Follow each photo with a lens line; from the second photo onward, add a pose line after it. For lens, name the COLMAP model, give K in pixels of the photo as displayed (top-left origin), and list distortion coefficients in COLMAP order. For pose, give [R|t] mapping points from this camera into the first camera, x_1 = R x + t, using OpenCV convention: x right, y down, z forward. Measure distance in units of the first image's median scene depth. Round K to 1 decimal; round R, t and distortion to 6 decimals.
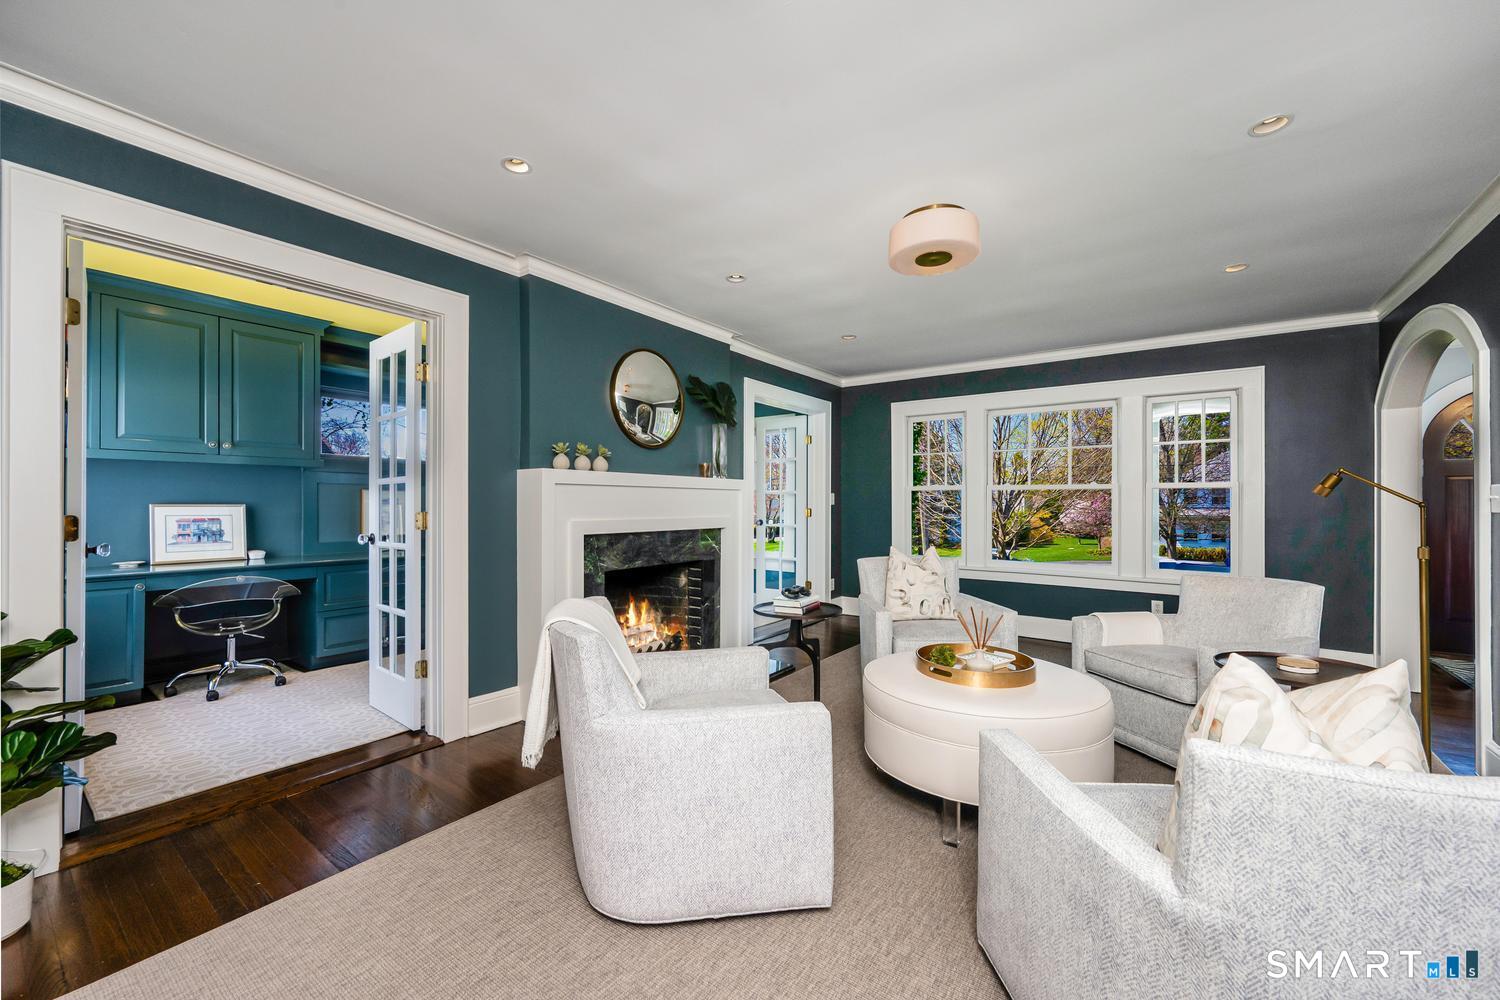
lens RADIAL K [[590.9, 0, 750.0], [0, 590.9, 500.0], [0, 0, 1]] dist [0.000230, 0.000007]
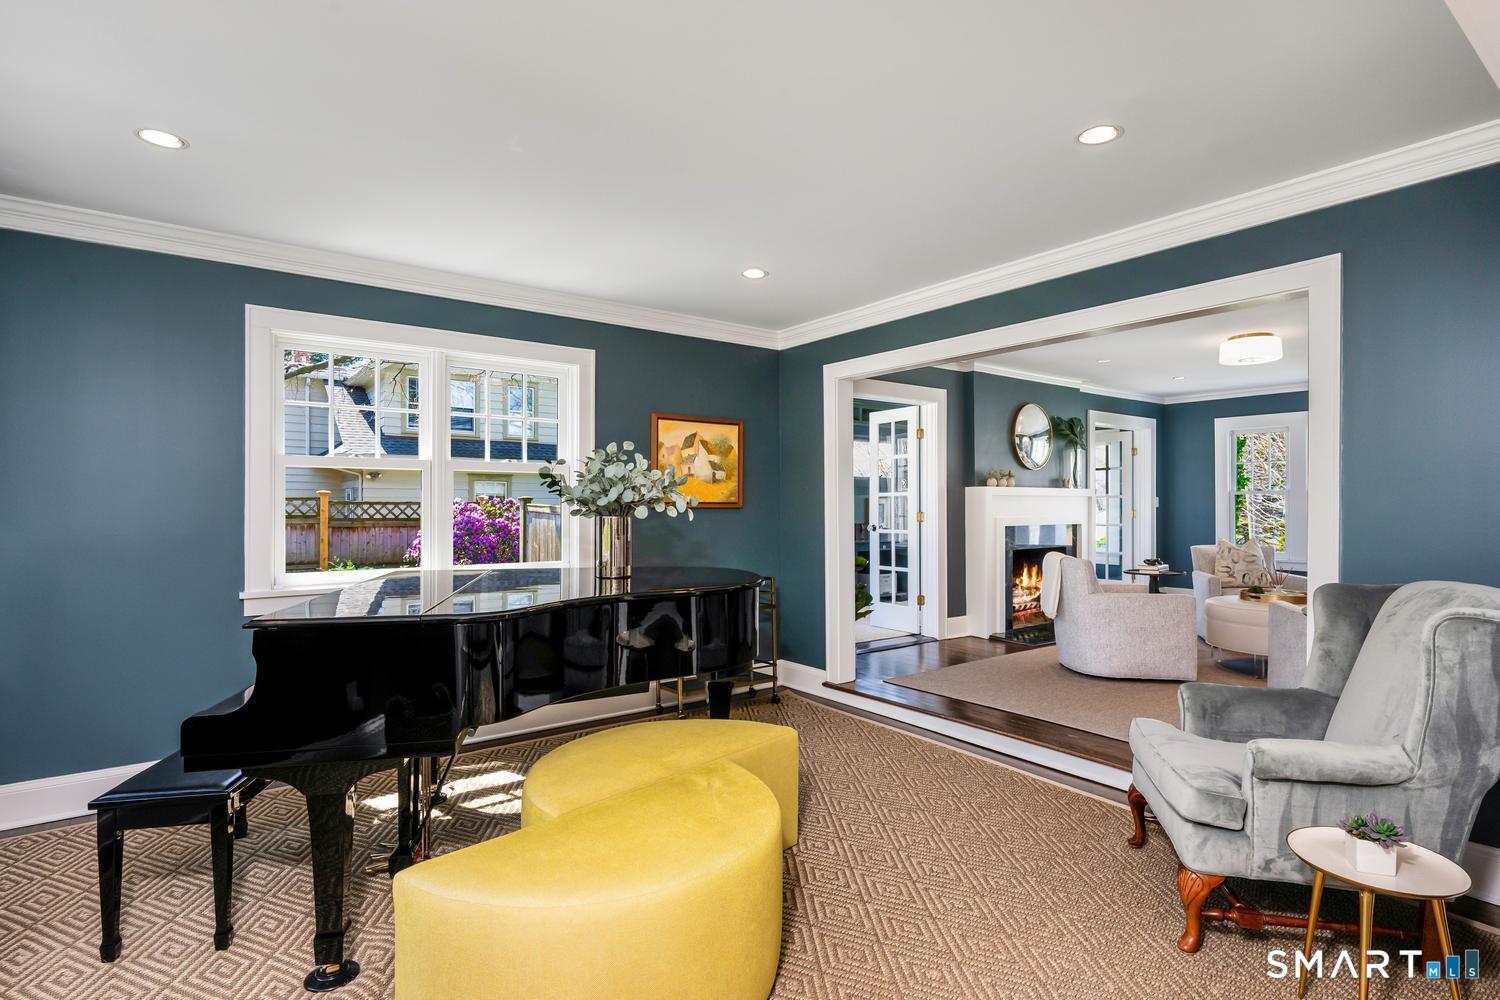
lens RADIAL K [[754.8, 0, 750.0], [0, 754.8, 500.0], [0, 0, 1]] dist [-0.000496, -0.000181]
pose [[0.954027, -0.003627, -0.299697, -0.248354], [0.003802, 0.999993, 0.000001, -0.012549], [0.299695, -0.001140, 0.954034, -0.908615]]
